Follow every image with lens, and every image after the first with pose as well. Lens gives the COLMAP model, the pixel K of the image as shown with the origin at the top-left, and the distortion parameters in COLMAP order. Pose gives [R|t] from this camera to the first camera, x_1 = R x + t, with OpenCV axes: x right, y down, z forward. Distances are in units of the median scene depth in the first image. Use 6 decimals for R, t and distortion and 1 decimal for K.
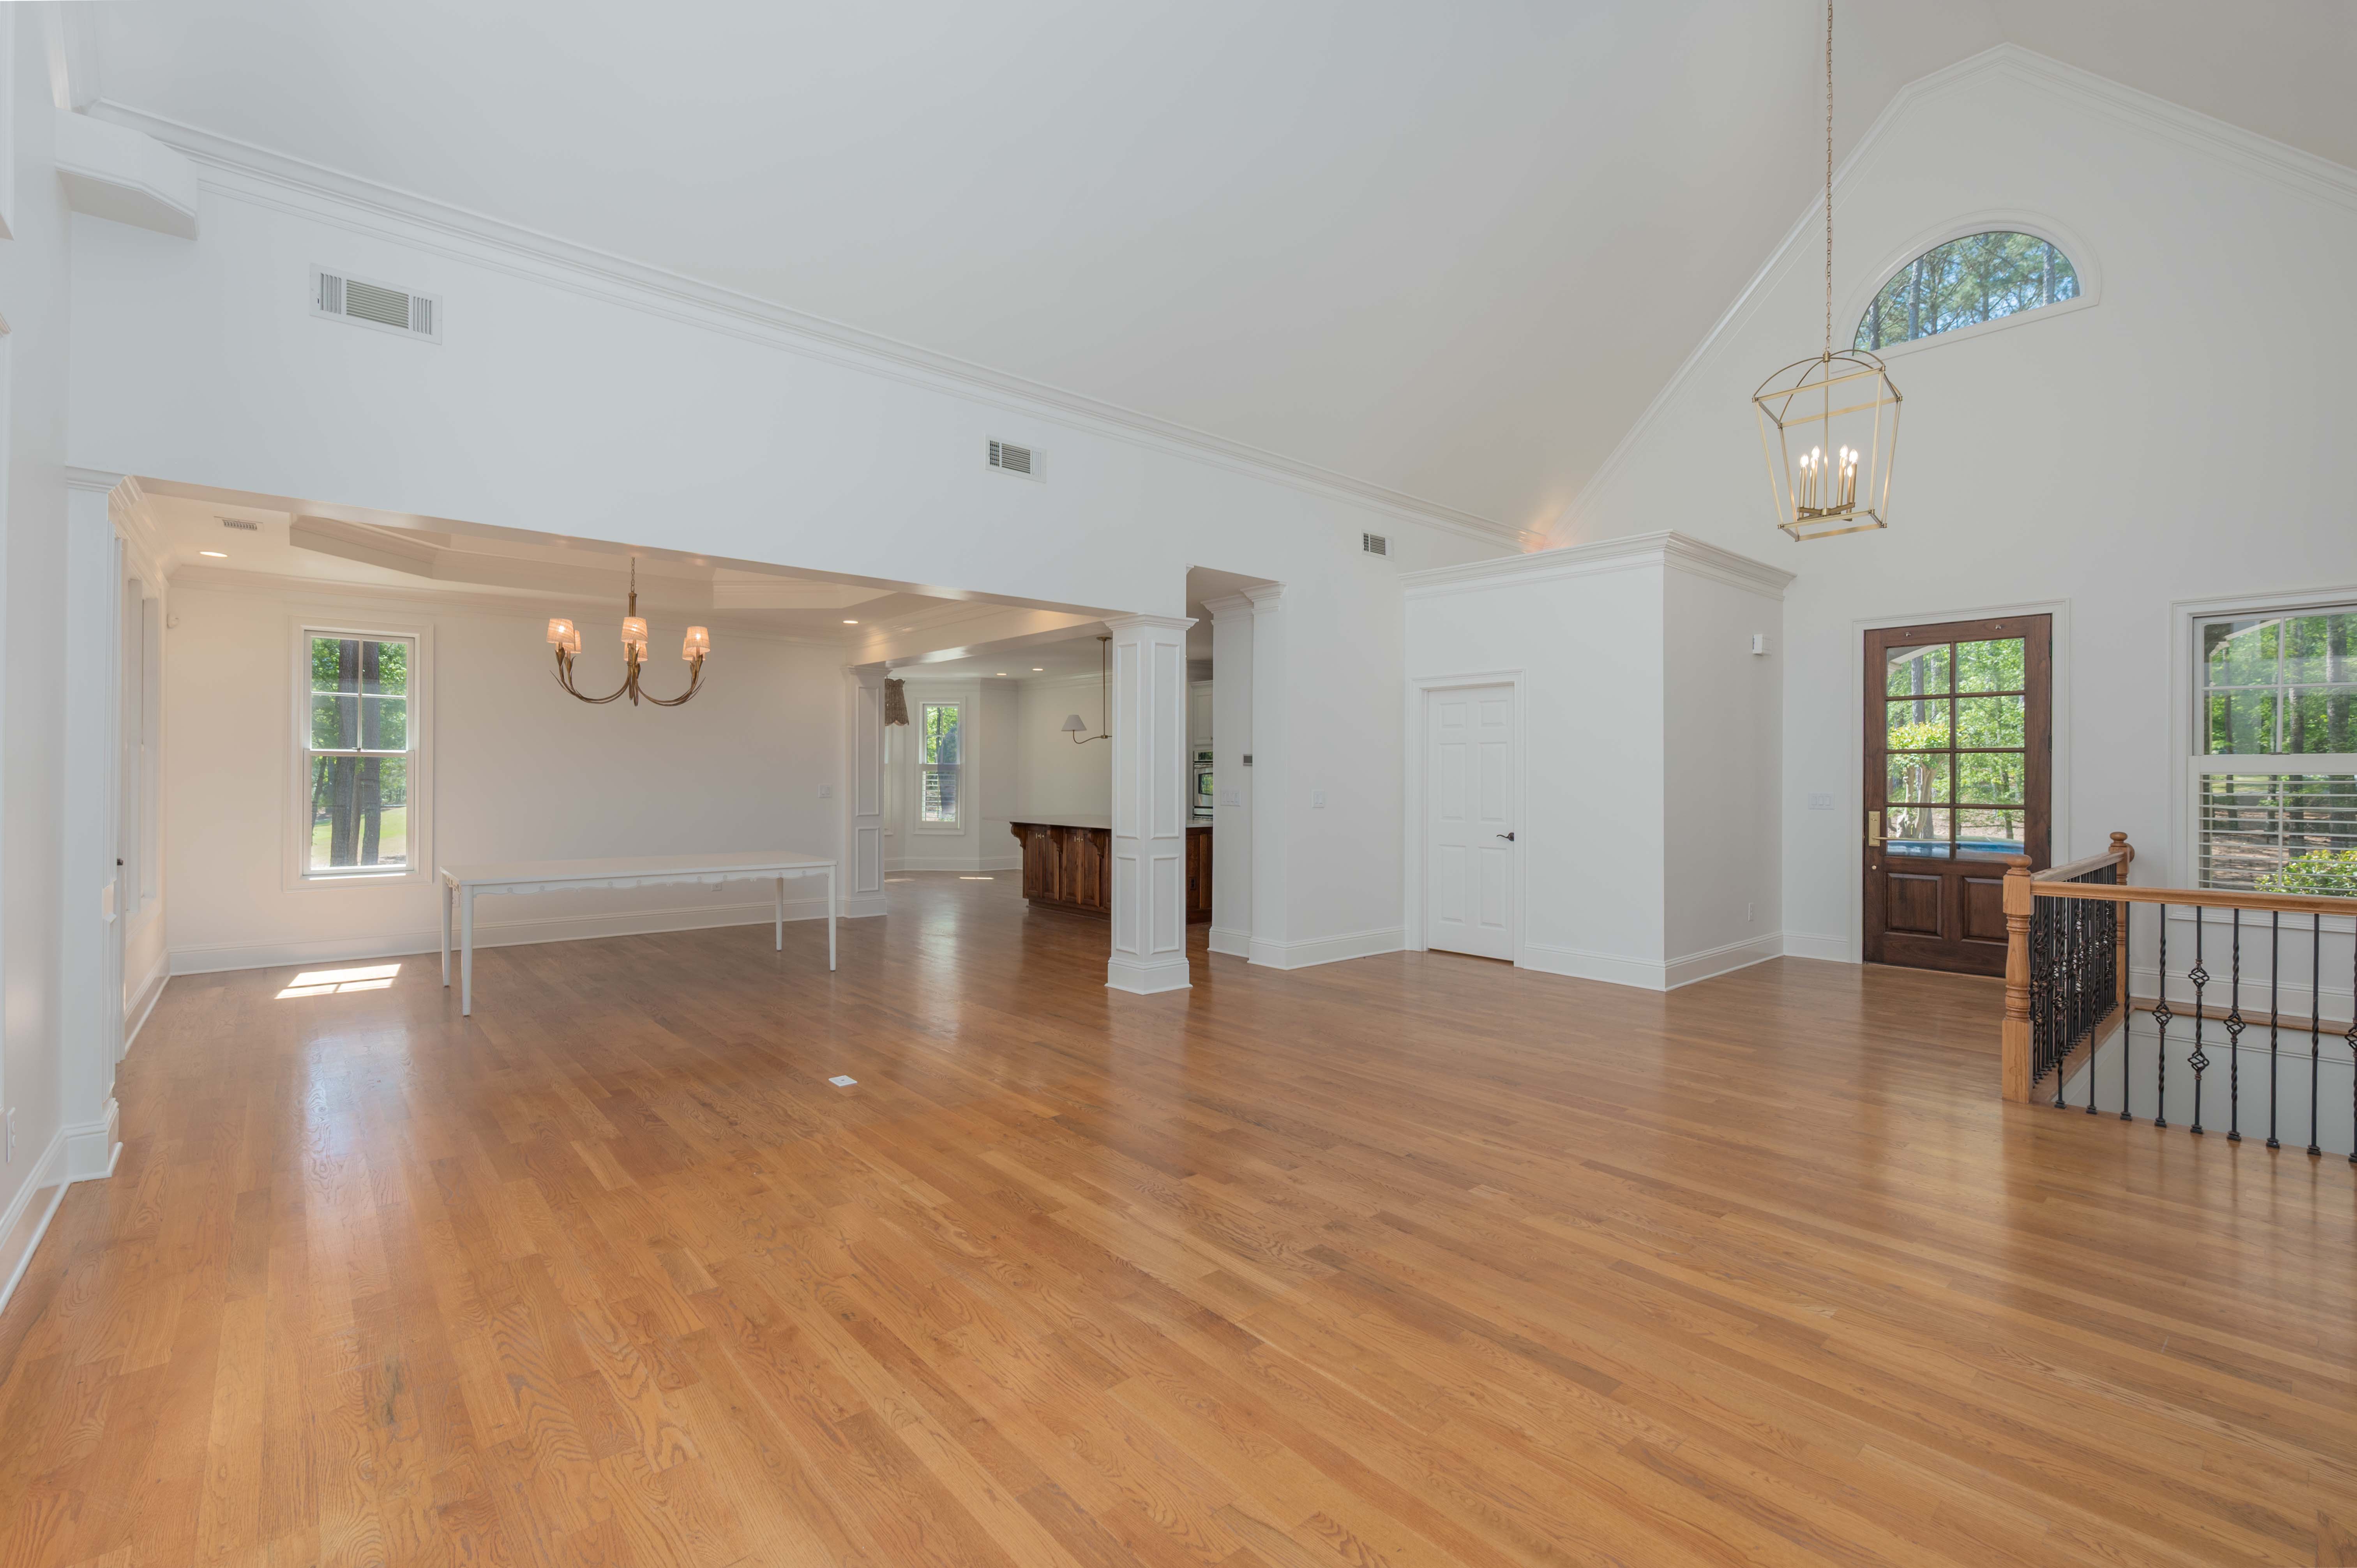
lens RADIAL K [[1021.4, 0, 1171.5], [0, 1021.4, 785.8], [0, 0, 1]] dist [0.002570, -0.000767]
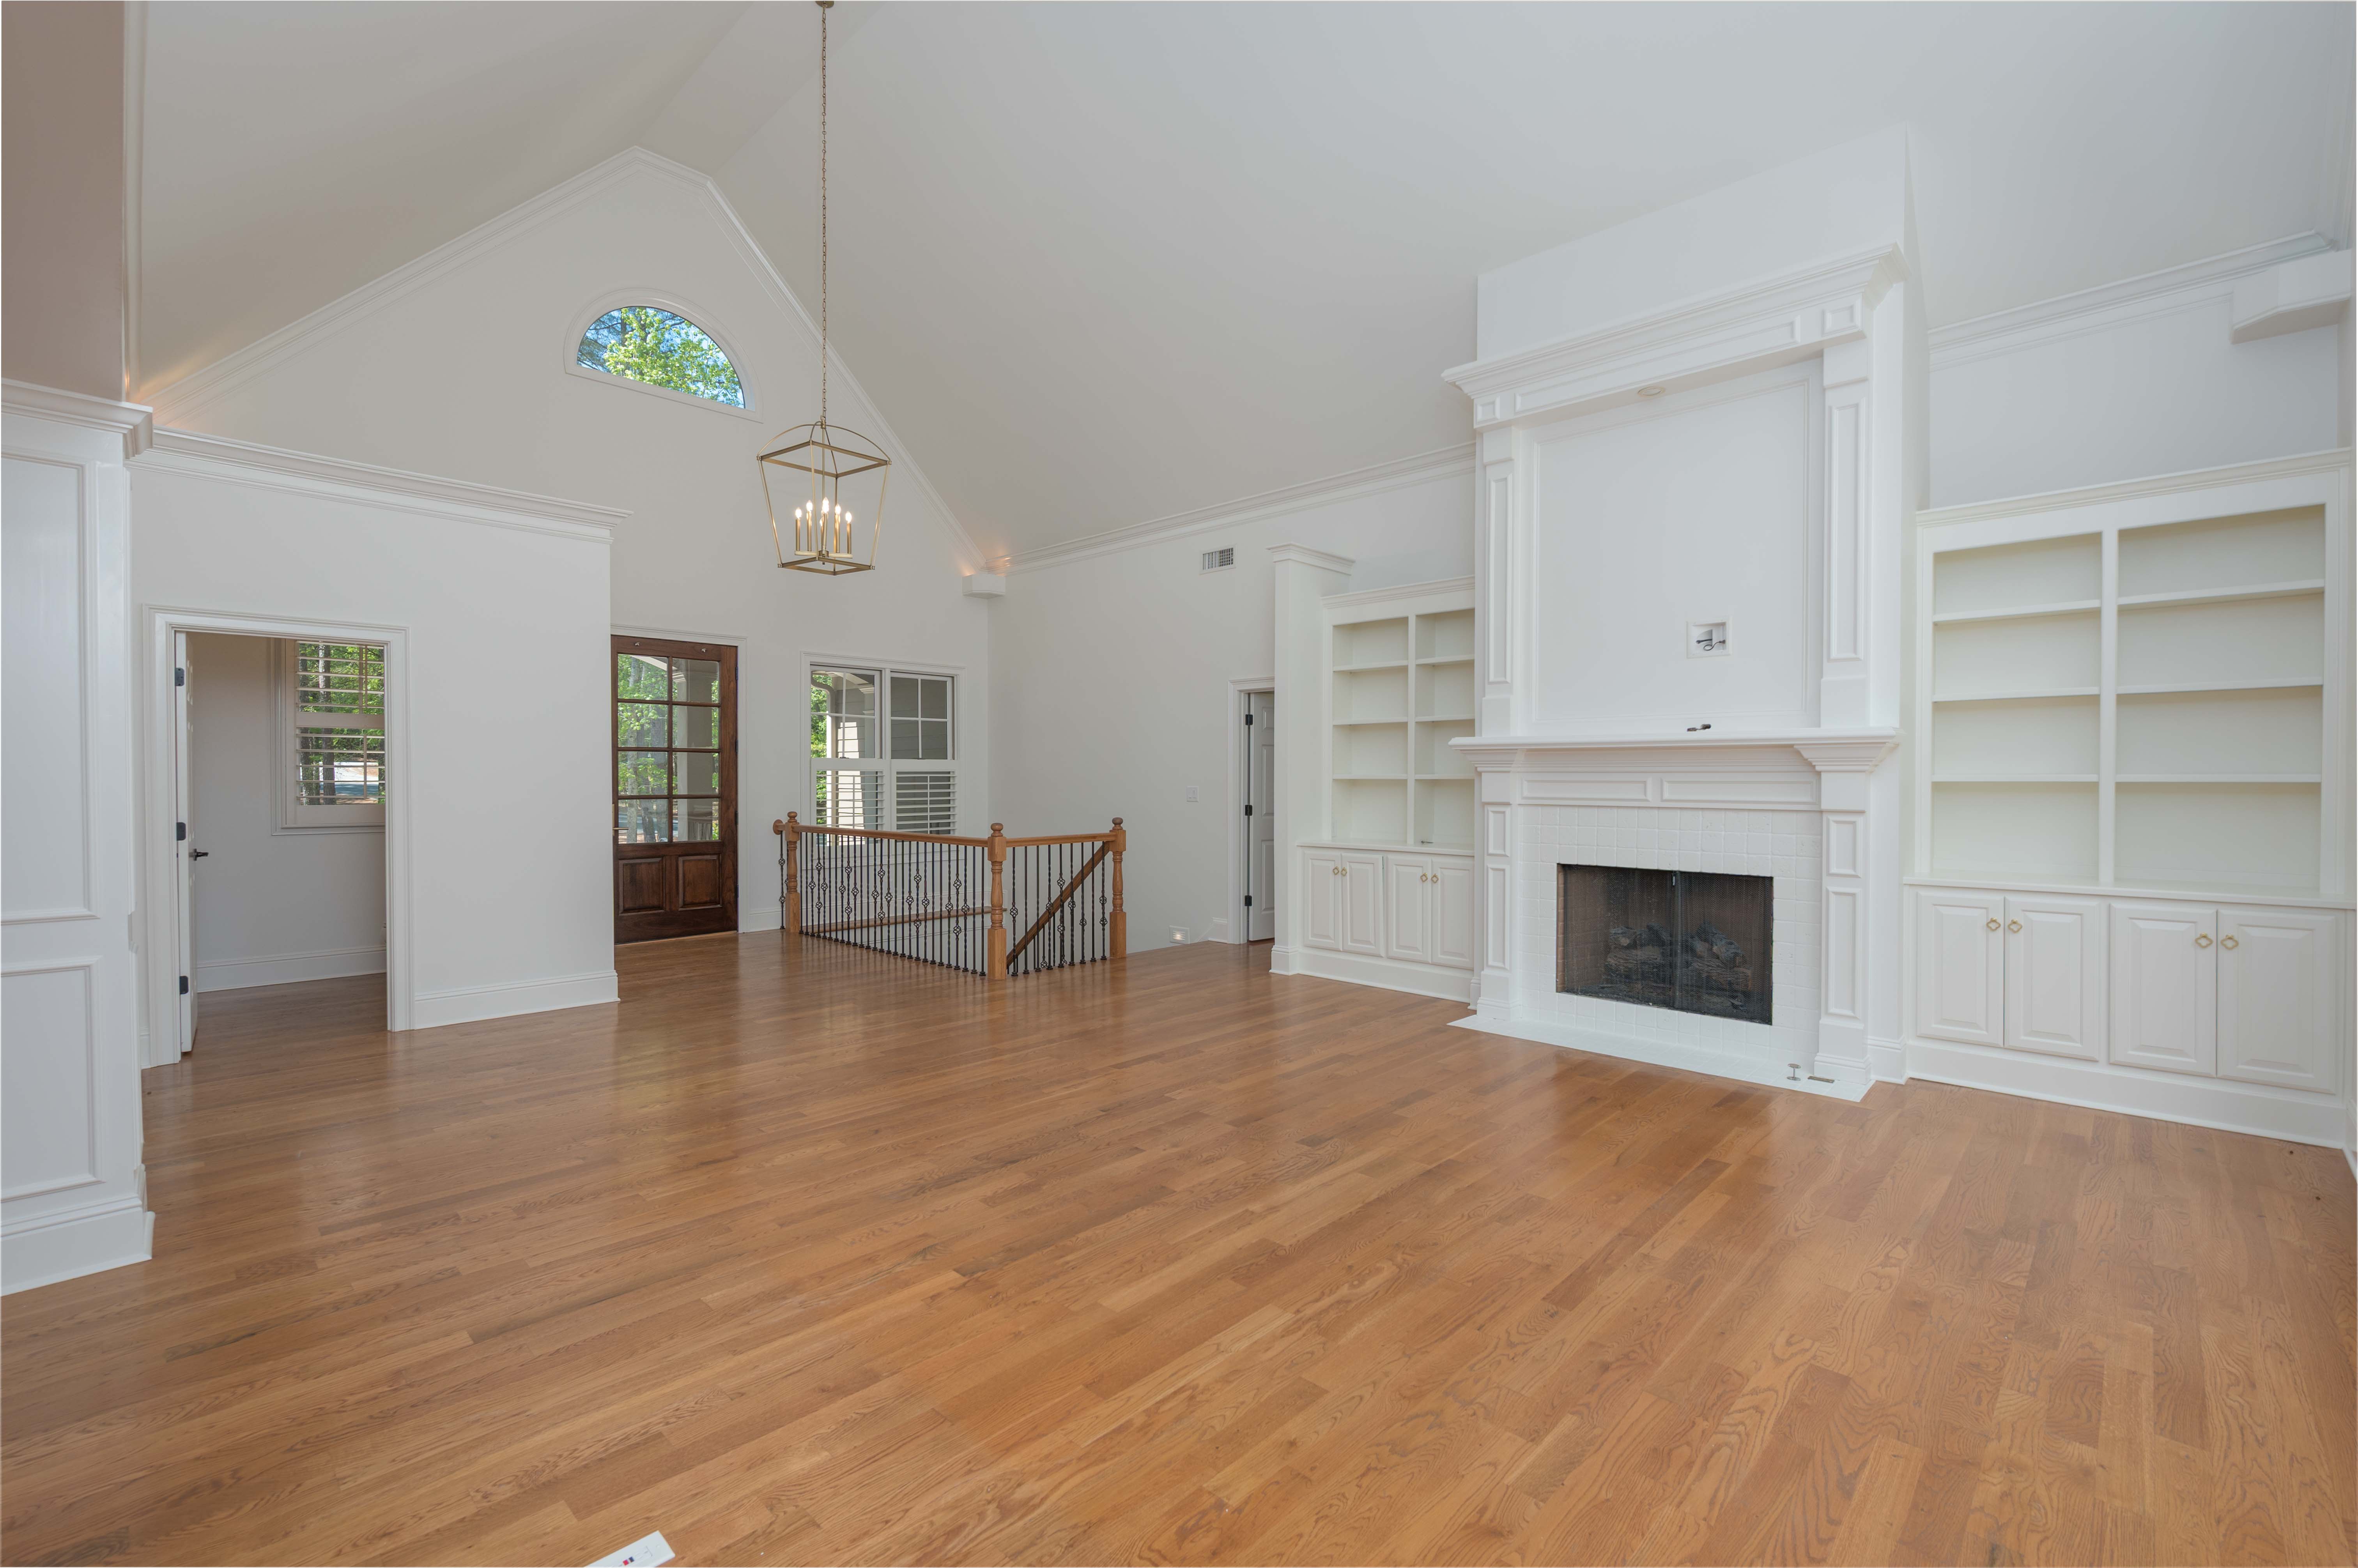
lens RADIAL K [[1021.7, 0, 1186.7], [0, 1021.7, 793.0], [0, 0, 1]] dist [0.002570, -0.000767]
pose [[-0.100306, -0.020624, 0.994743, -0.888078], [0.005414, 0.999759, 0.021274, -0.011849], [-0.994942, 0.007520, -0.100170, 1.016130]]
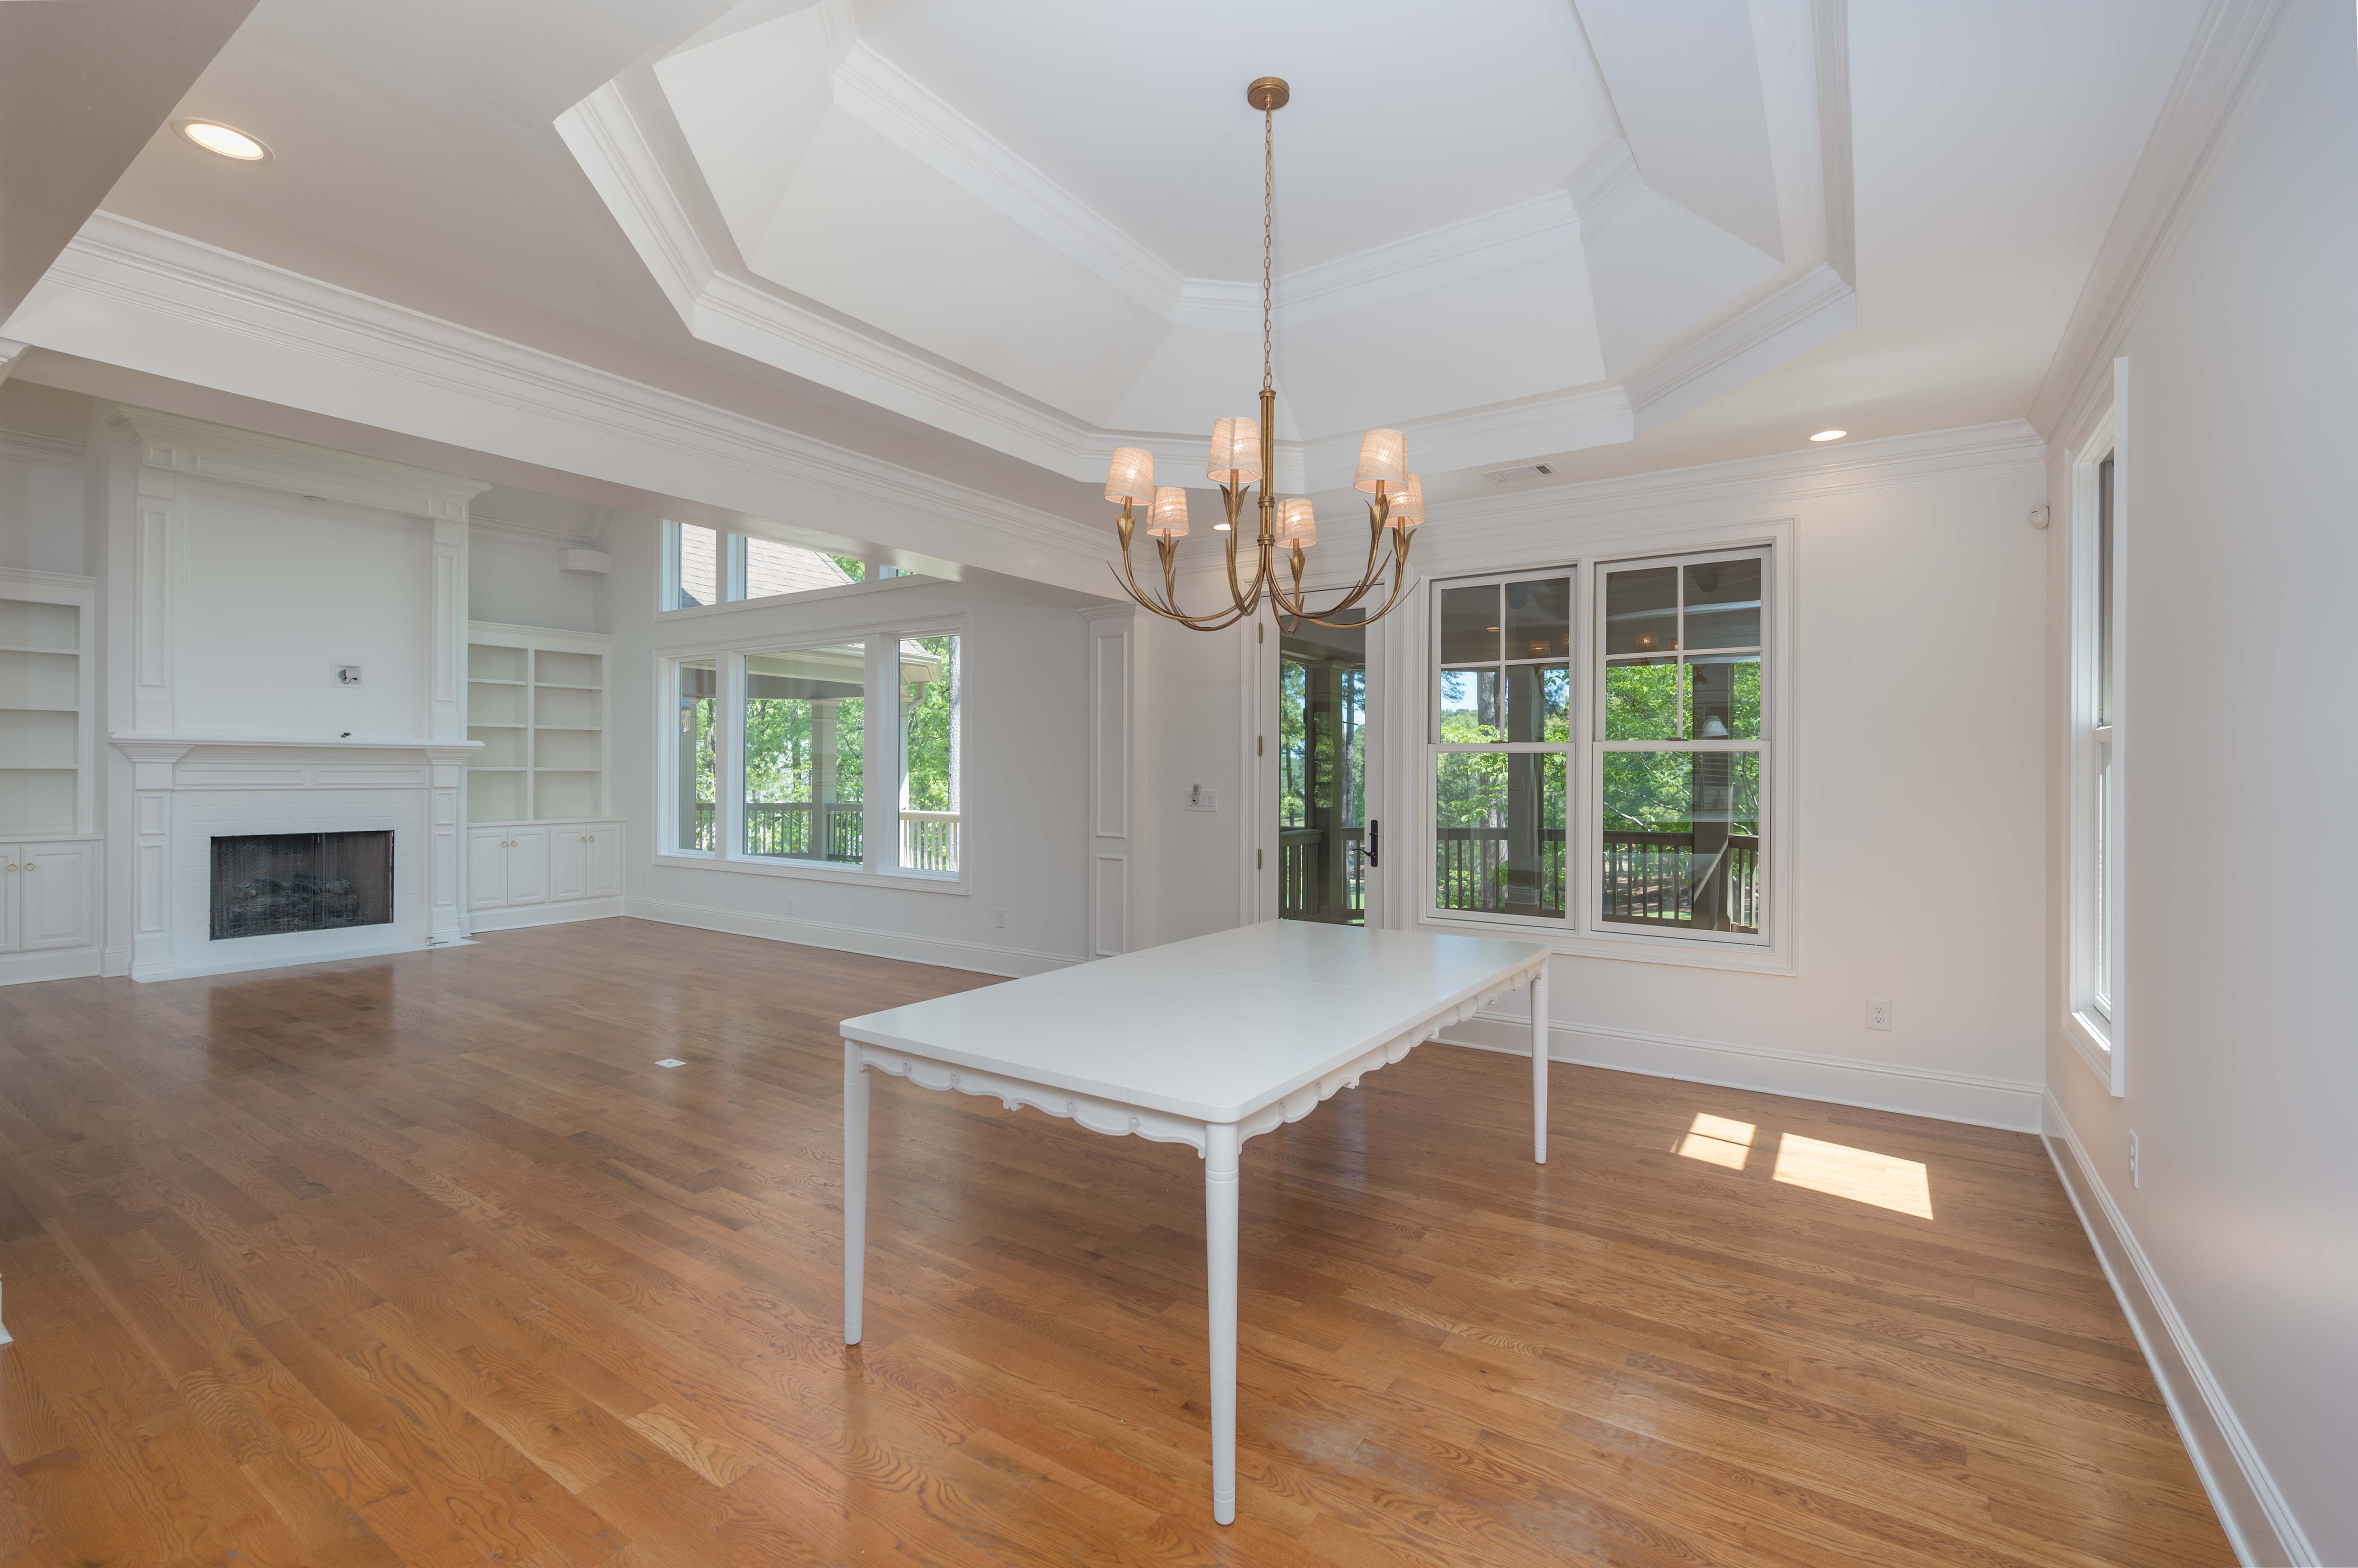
lens RADIAL K [[1021.8, 0, 1186.0], [0, 1021.8, 760.9], [0, 0, 1]] dist [0.002570, -0.000767]
pose [[-0.964528, -0.012665, -0.263678, -0.676380], [-0.012020, 0.999920, -0.004061, -0.026958], [0.263708, -0.000748, -0.964602, 2.636814]]
